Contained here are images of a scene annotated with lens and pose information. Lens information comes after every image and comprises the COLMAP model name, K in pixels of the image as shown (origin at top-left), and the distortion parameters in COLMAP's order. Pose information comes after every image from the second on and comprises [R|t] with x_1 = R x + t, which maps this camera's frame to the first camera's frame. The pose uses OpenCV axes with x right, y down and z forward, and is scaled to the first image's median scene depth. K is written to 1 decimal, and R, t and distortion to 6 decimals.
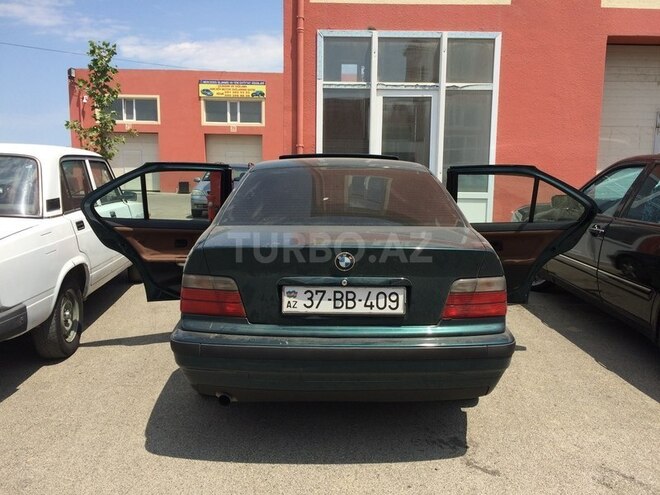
lens RADIAL K [[564.4, 0, 330.0], [0, 564.4, 247.5], [0, 0, 1]] dist [0.009331, -0.002125]
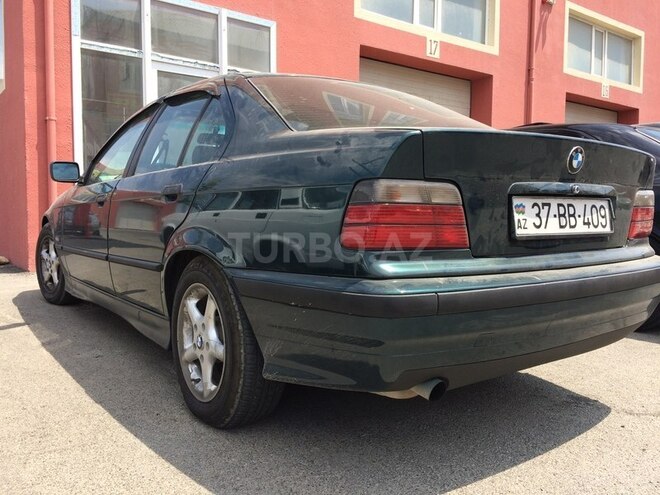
lens RADIAL K [[564.4, 0, 330.0], [0, 564.4, 247.5], [0, 0, 1]] dist [0.009331, -0.002125]
pose [[0.802212, -0.041827, 0.595573, -0.618544], [0.077098, 0.996448, -0.033868, 0.126913], [-0.592041, 0.073087, 0.802587, 0.565287]]
